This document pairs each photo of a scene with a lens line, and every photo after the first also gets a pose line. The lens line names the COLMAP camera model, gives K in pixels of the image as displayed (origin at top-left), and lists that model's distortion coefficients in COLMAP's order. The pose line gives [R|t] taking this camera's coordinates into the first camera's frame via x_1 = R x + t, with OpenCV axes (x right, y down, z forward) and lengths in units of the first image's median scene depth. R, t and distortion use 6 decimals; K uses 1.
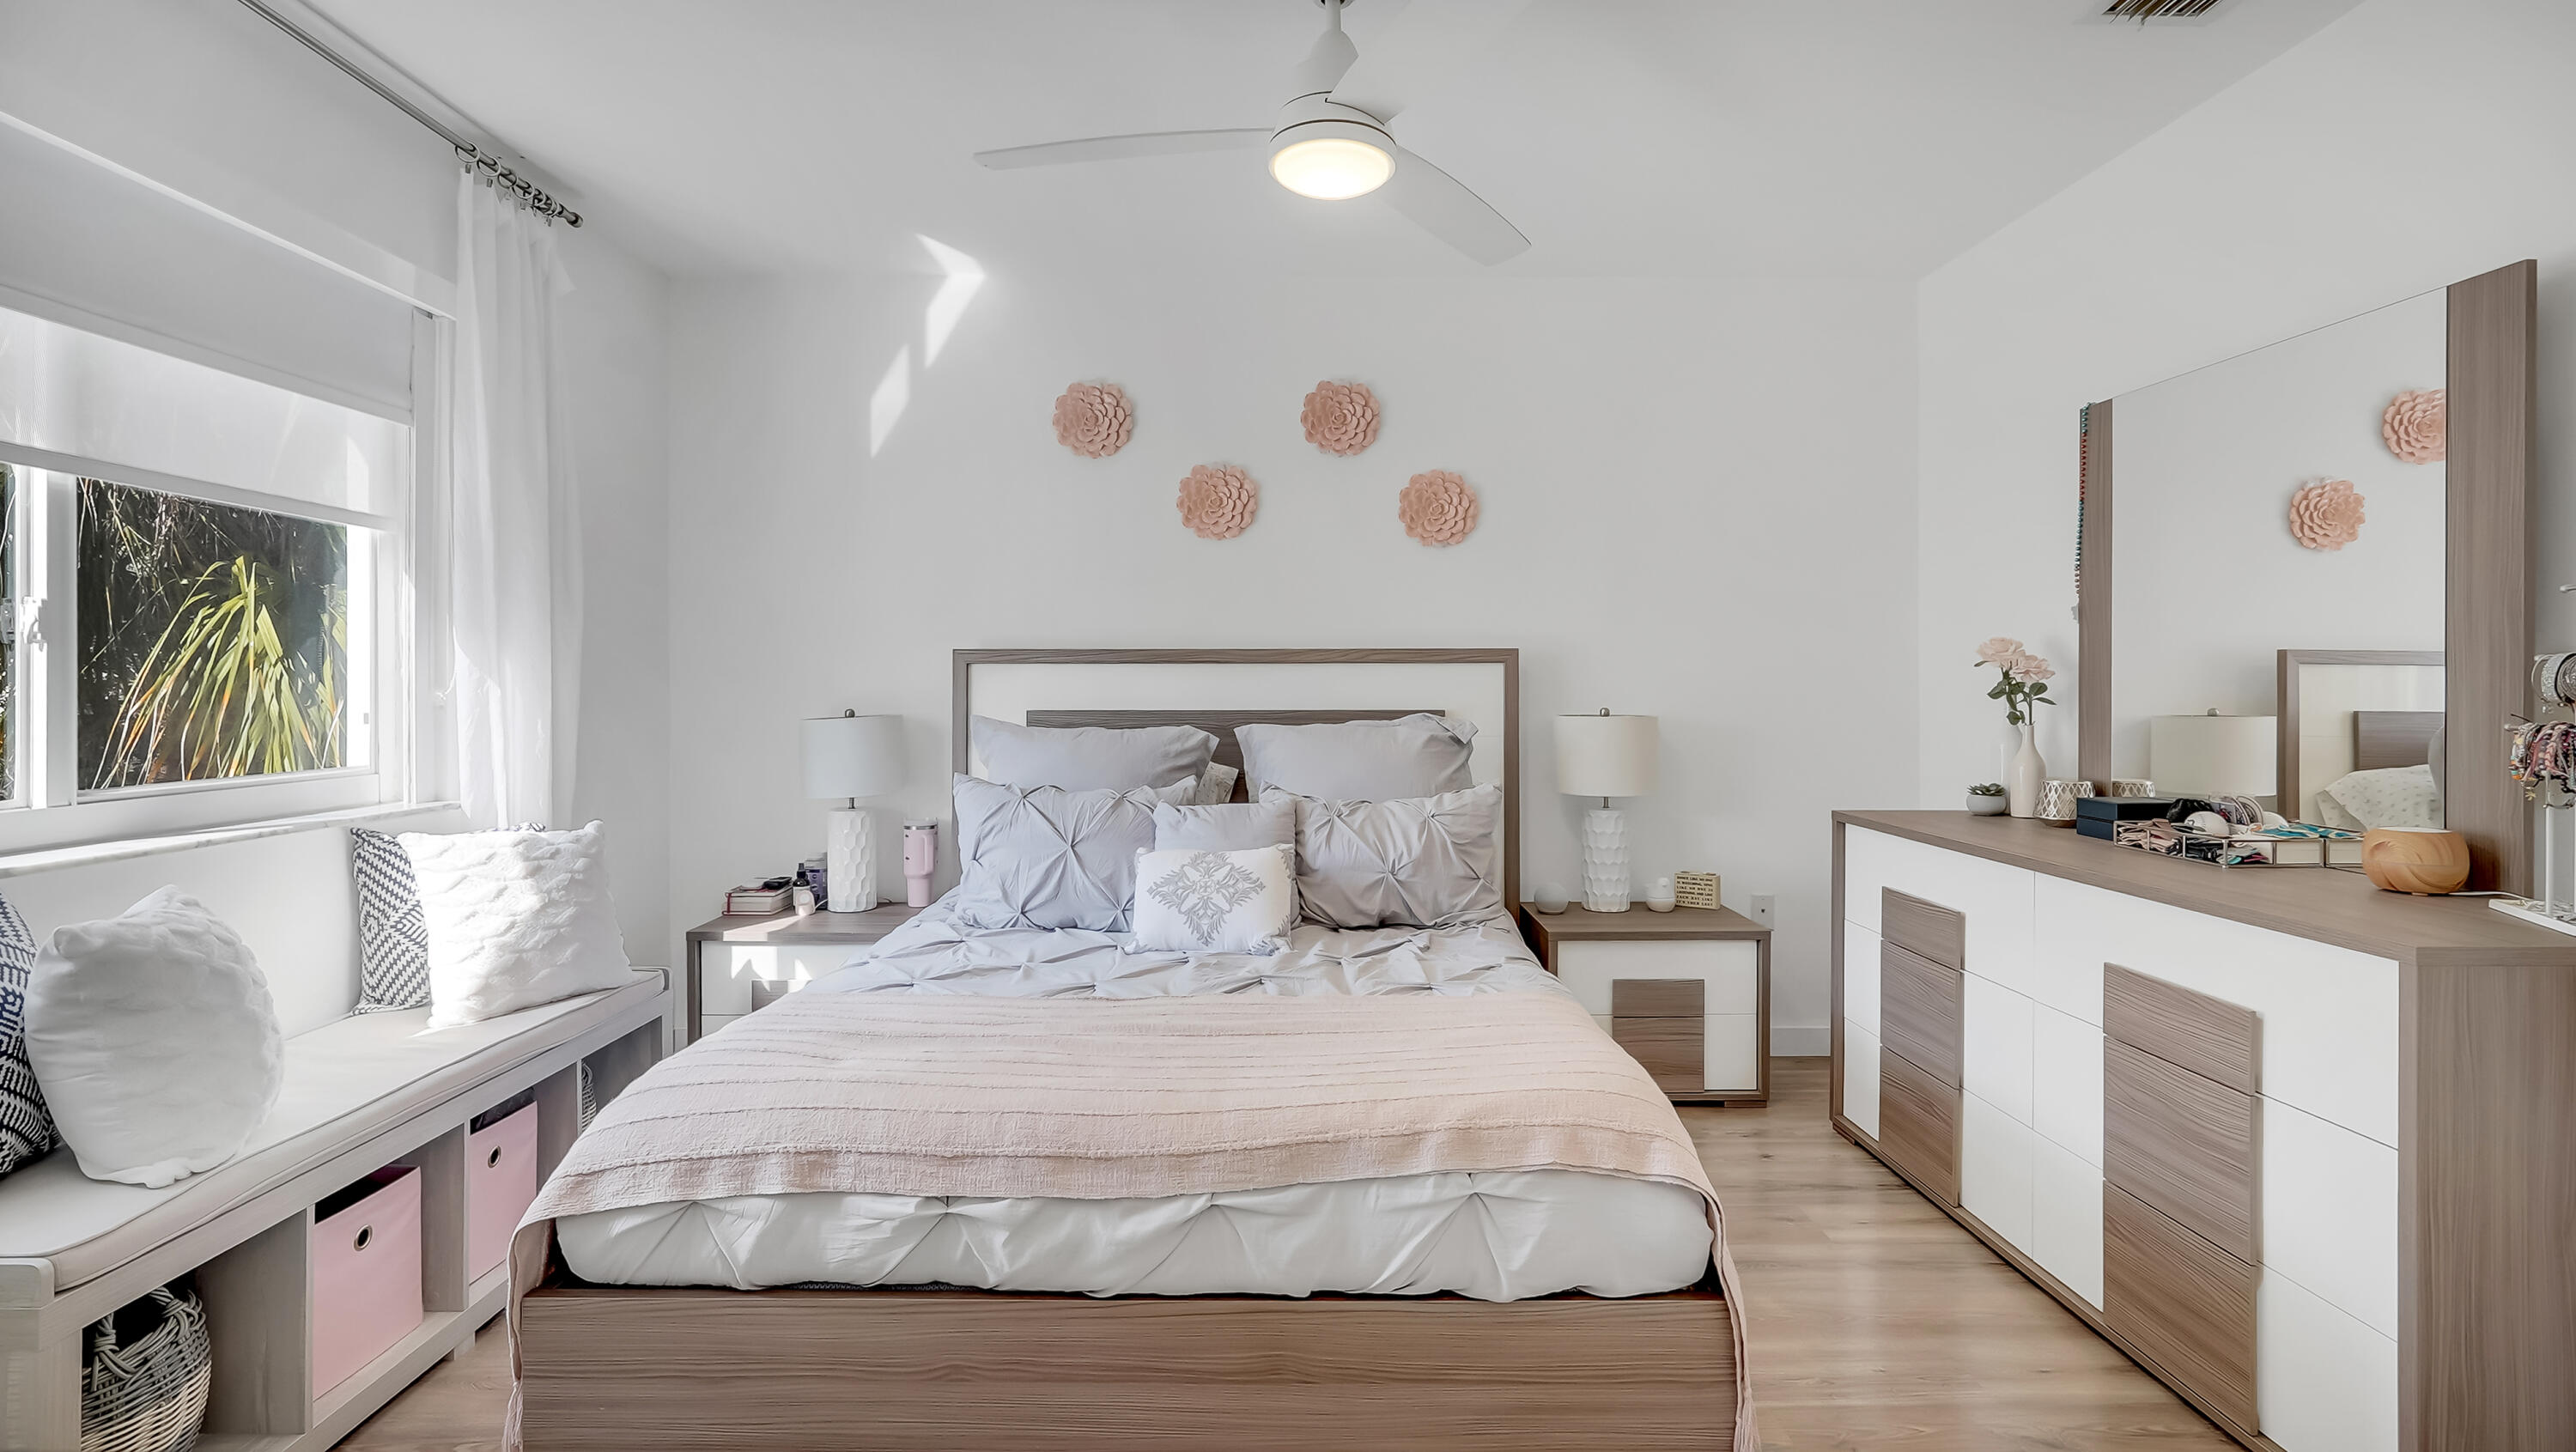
lens RADIAL K [[1247.4, 0, 1275.6], [0, 1247.4, 704.7], [0, 0, 1]] dist [-0.002916, -0.000145]
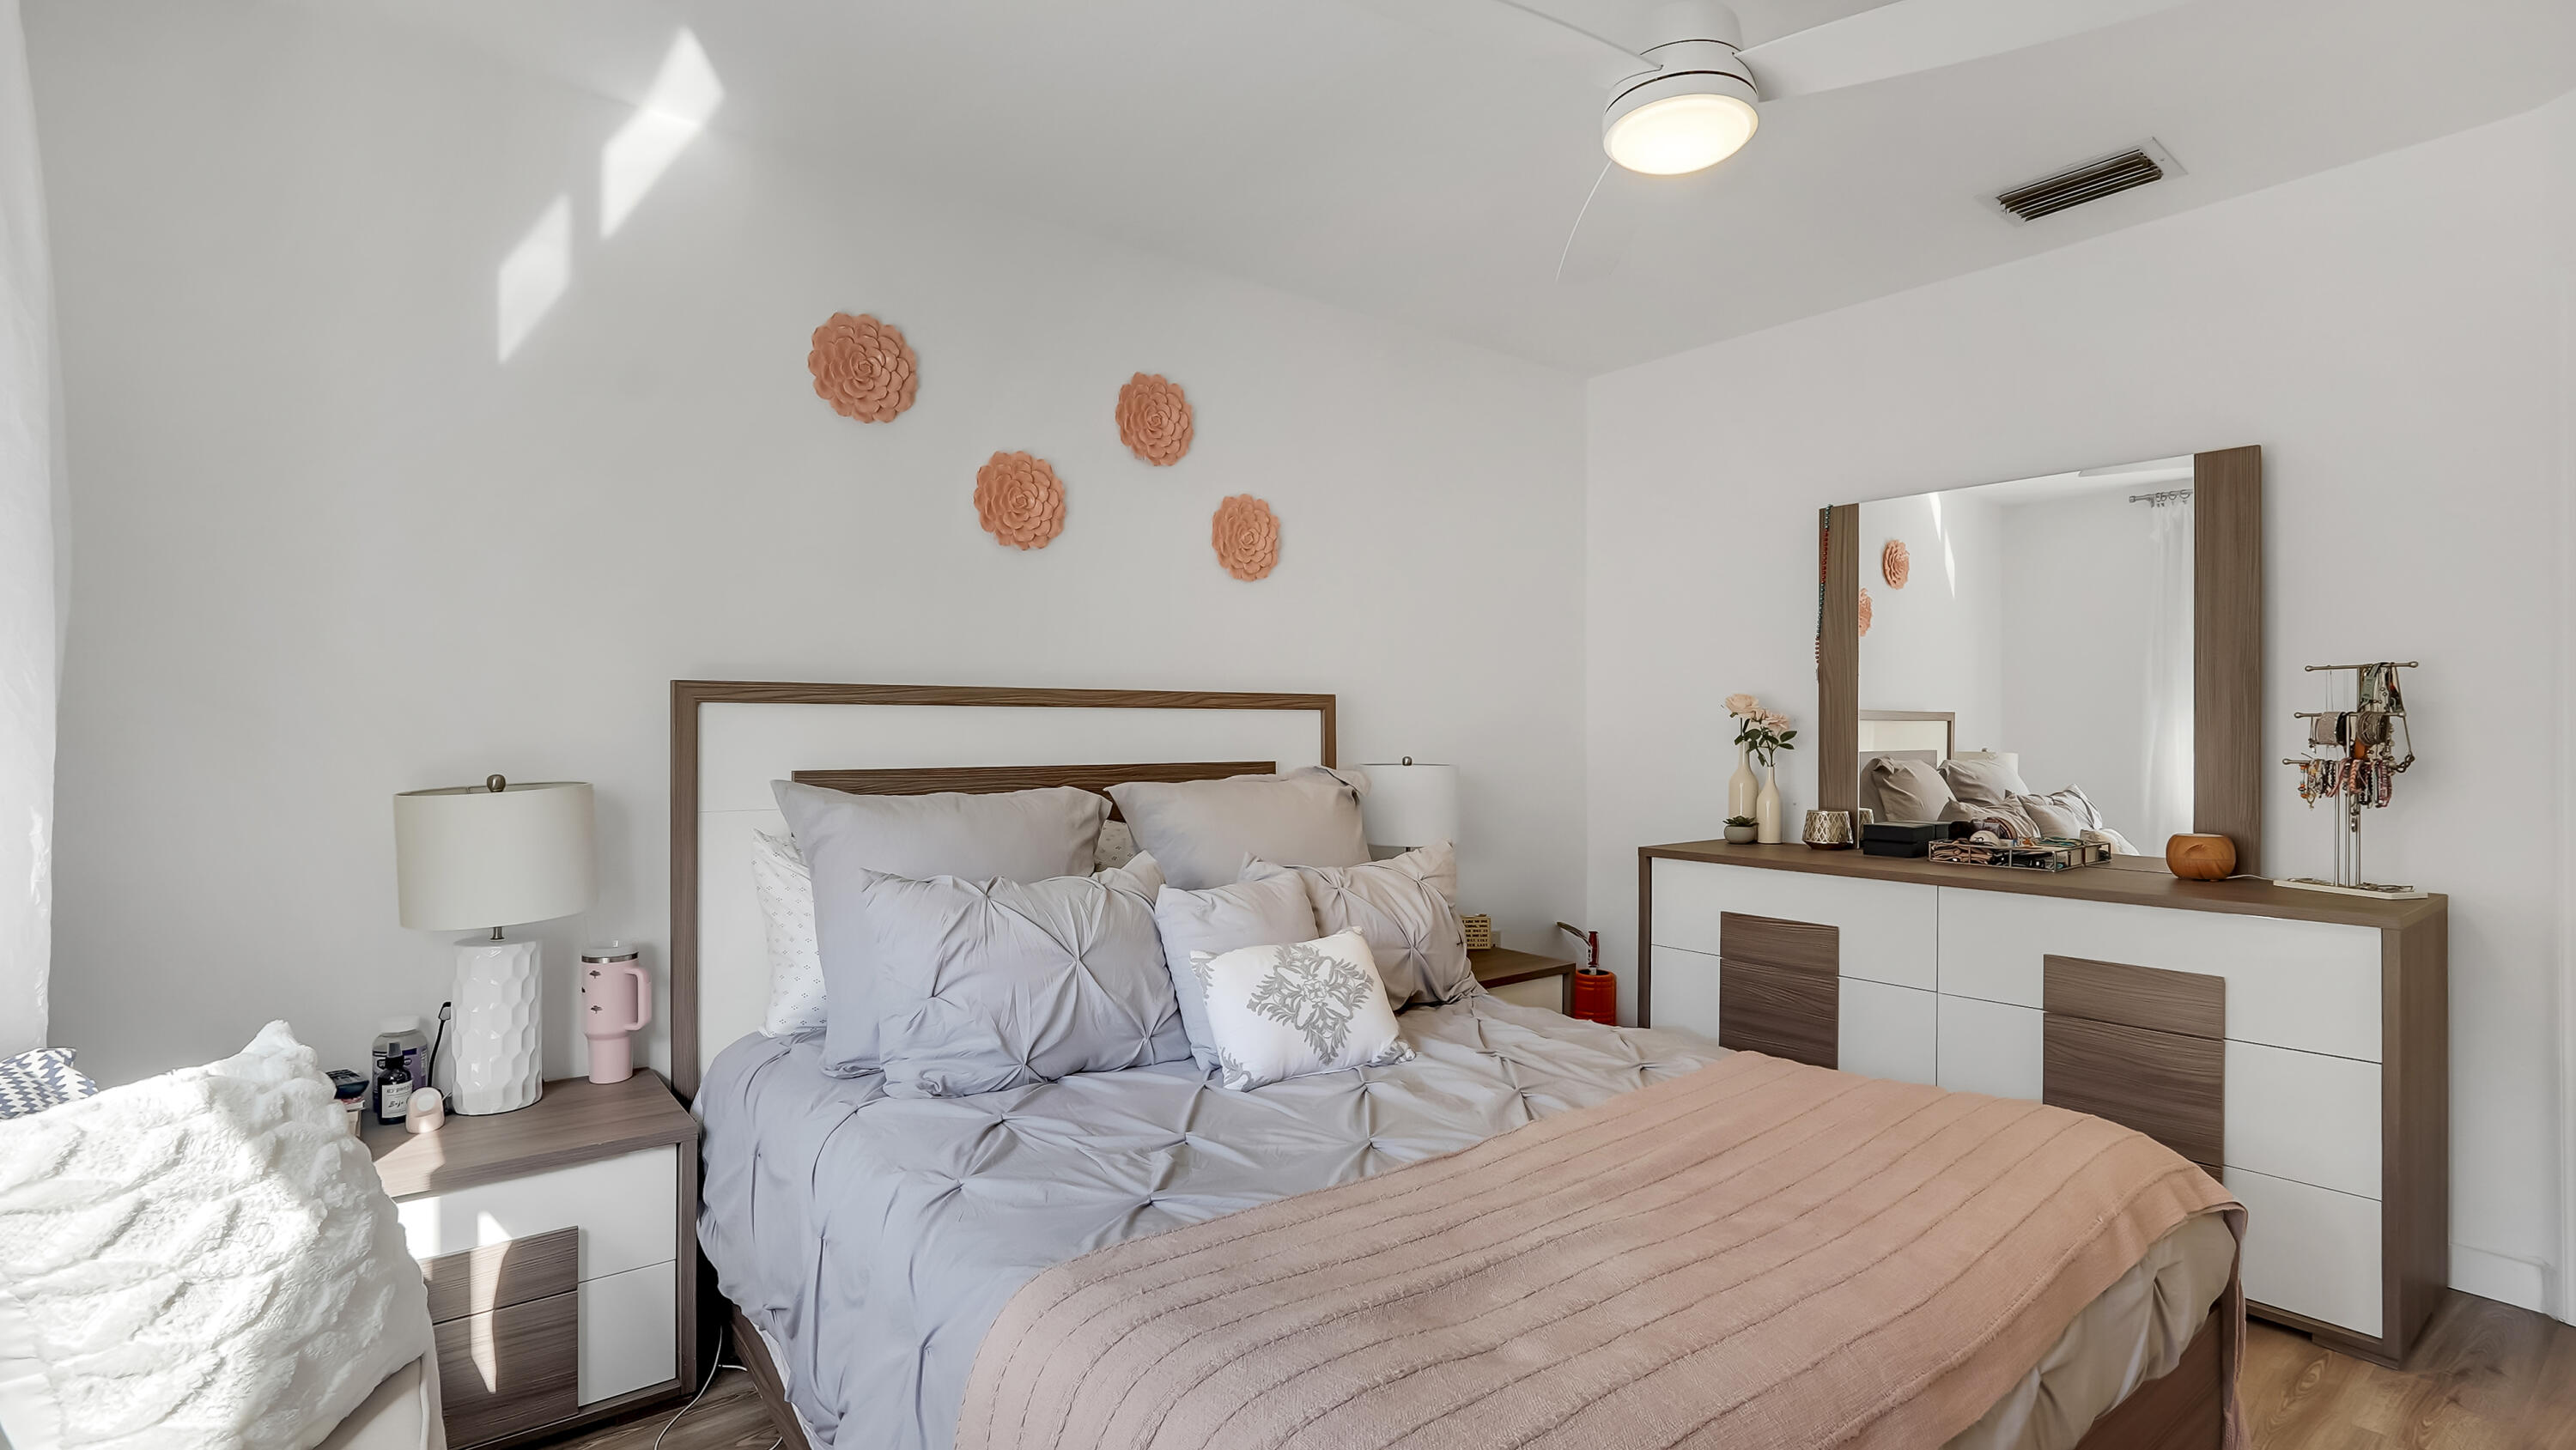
lens RADIAL K [[1225.1, 0, 1288.0], [0, 1225.1, 725.0], [0, 0, 1]] dist [-0.003859, 0.000487]
pose [[0.775996, 0.003119, 0.630730, -0.488876], [0.008992, 0.999831, -0.016008, -0.008679], [-0.630673, 0.018094, 0.775838, 0.354725]]
